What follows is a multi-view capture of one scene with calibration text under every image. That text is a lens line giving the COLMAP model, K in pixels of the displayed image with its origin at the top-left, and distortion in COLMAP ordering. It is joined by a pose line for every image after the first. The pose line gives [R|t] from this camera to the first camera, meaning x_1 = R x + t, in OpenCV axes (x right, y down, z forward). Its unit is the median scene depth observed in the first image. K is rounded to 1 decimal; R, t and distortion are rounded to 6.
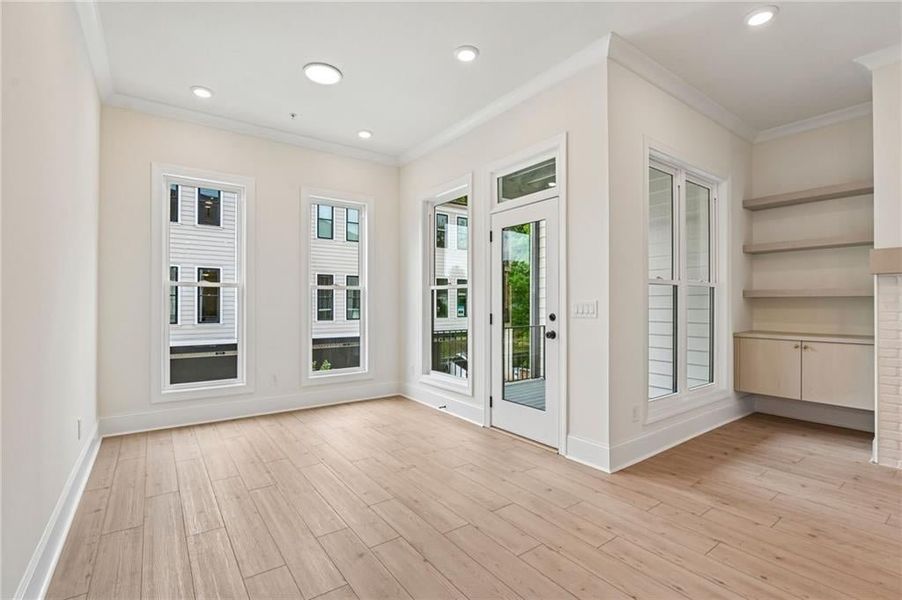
lens RADIAL K [[418.3, 0, 451.0], [0, 418.3, 300.0], [0, 0, 1]] dist [0.010567, -0.010272]
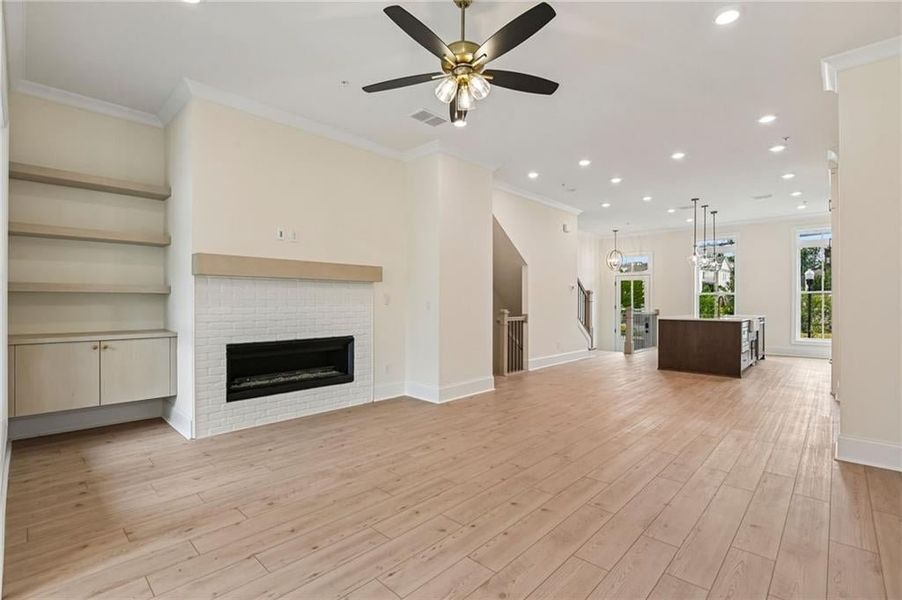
lens RADIAL K [[417.1, 0, 454.5], [0, 417.1, 295.9], [0, 0, 1]] dist [0.002693, -0.010056]
pose [[-0.196621, 0.011412, 0.980413, -0.225673], [-0.013059, 0.999813, -0.014257, 0.003009], [-0.980393, -0.015606, -0.196435, 0.466303]]
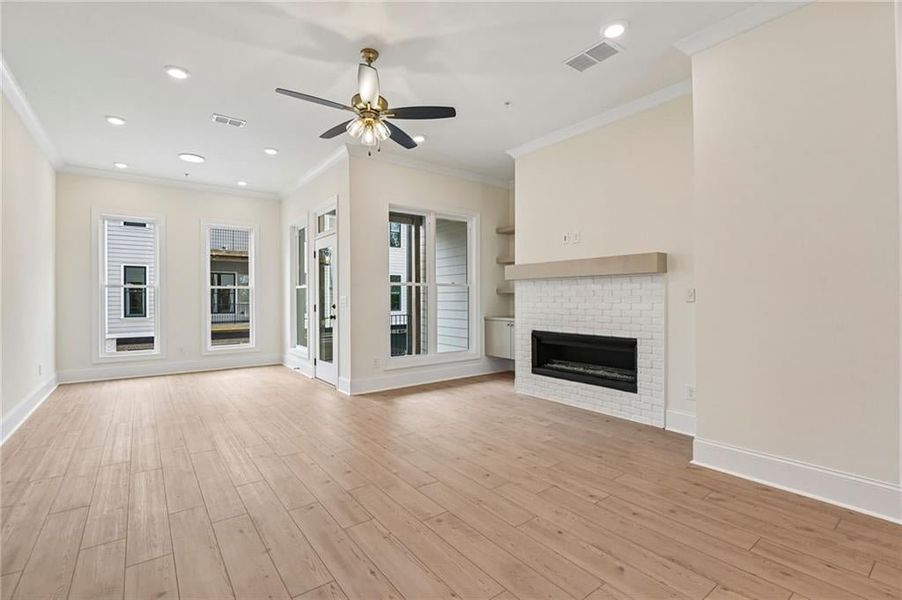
lens RADIAL K [[417.1, 0, 454.5], [0, 417.1, 295.9], [0, 0, 1]] dist [0.002693, -0.010056]
pose [[0.999772, -0.004015, 0.020985, 0.672885], [0.003903, 0.999978, 0.005385, -0.007411], [-0.021007, -0.005302, 0.999765, -0.636493]]
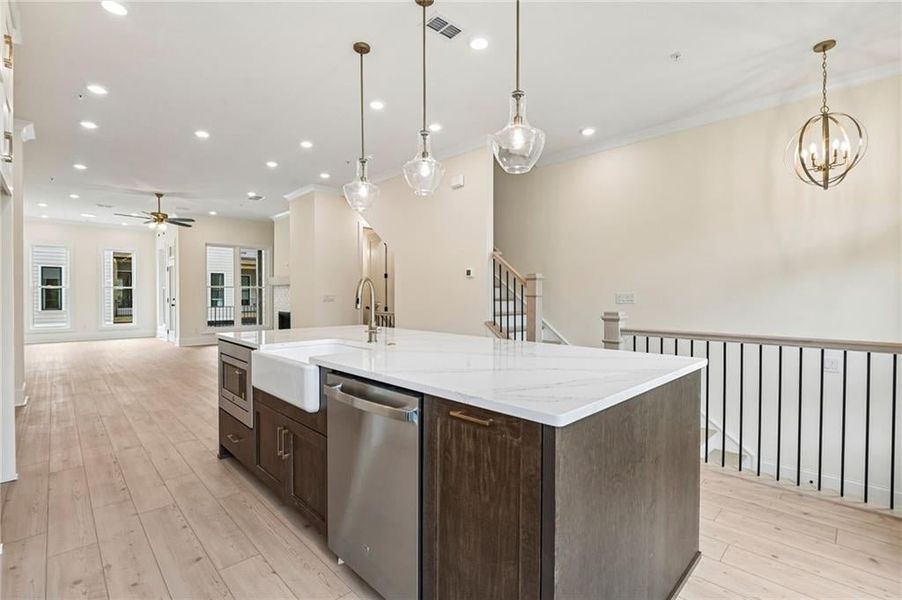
lens RADIAL K [[417.1, 0, 454.5], [0, 417.1, 295.9], [0, 0, 1]] dist [0.002693, -0.010056]
pose [[0.990057, 0.001532, 0.140658, 1.739573], [-0.002987, 0.999944, 0.010137, -0.021325], [-0.140635, -0.010456, 0.990006, -2.130683]]
